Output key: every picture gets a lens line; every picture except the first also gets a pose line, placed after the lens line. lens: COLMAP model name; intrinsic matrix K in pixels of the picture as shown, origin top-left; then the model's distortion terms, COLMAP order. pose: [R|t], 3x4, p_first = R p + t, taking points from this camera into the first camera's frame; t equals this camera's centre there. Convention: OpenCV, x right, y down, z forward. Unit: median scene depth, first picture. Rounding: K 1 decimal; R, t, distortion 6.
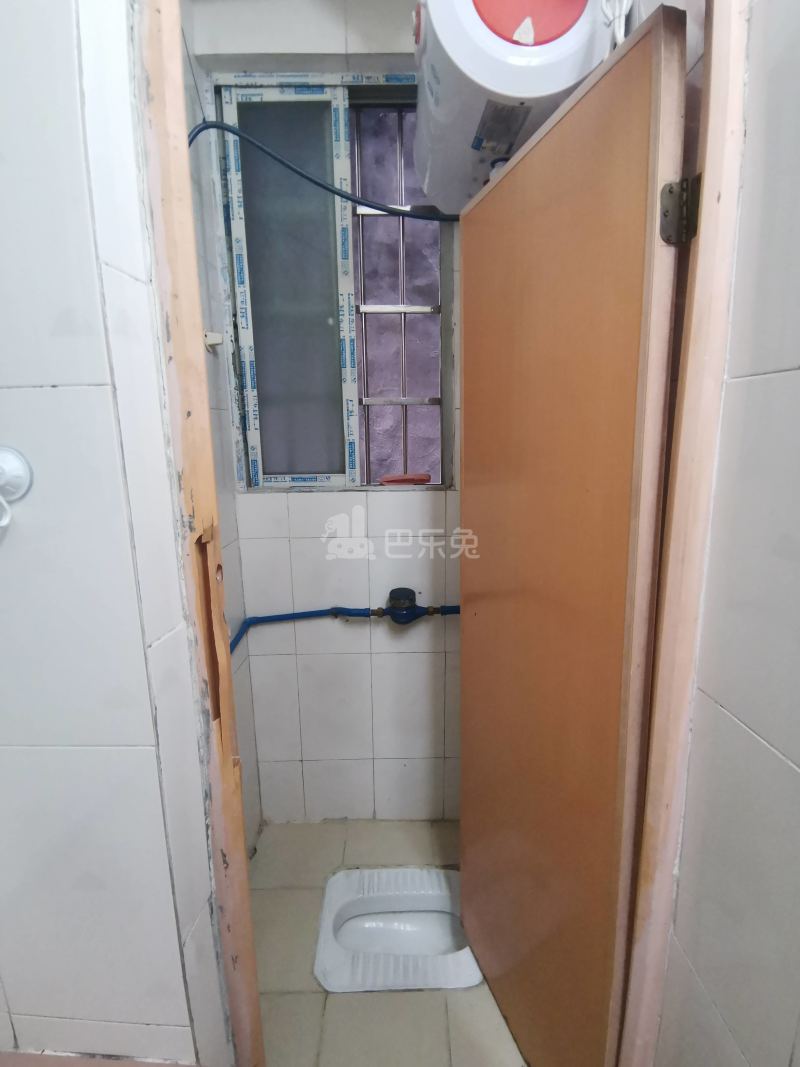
lens RADIAL K [[517.0, 0, 400.0], [0, 517.0, 533.5], [0, 0, 1]] dist [0.000926, -0.009058]
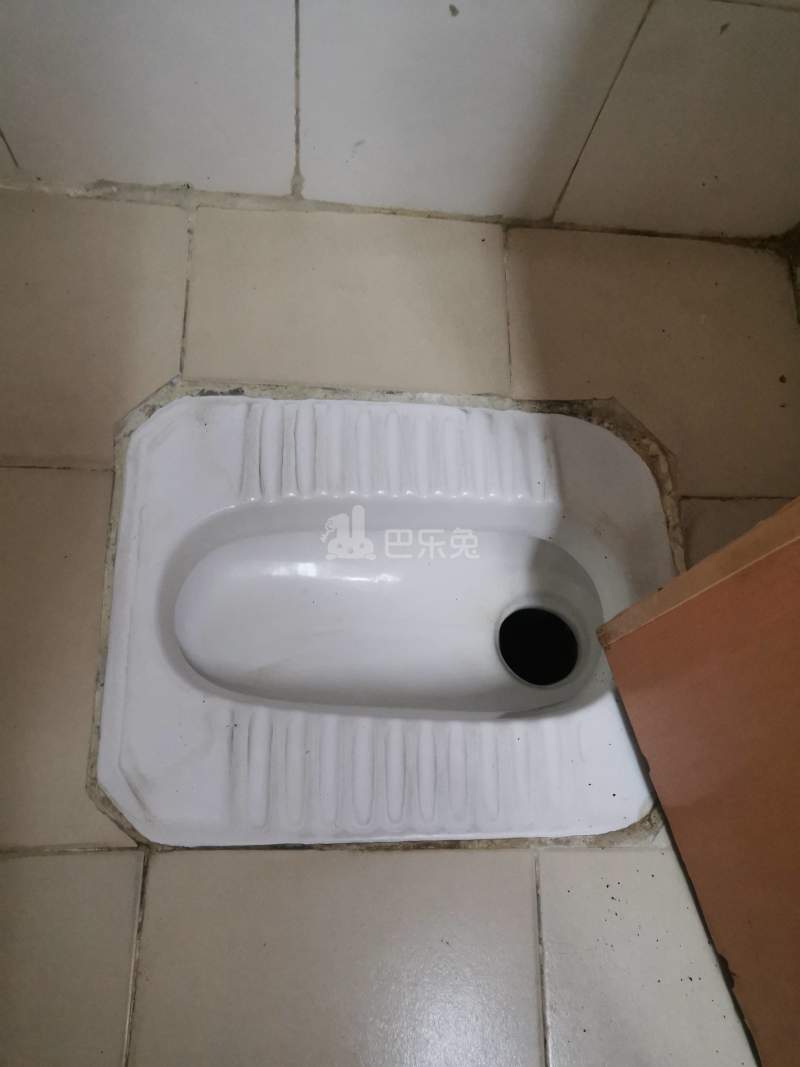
lens RADIAL K [[833.2, 0, 400.0], [0, 833.2, 533.5], [0, 0, 1]] dist [-0.003911, 0.002518]
pose [[0.991746, 0.033415, 0.123791, -0.049787], [-0.125147, 0.462402, 0.877794, 0.290319], [-0.027910, -0.886040, 0.462767, 0.744495]]
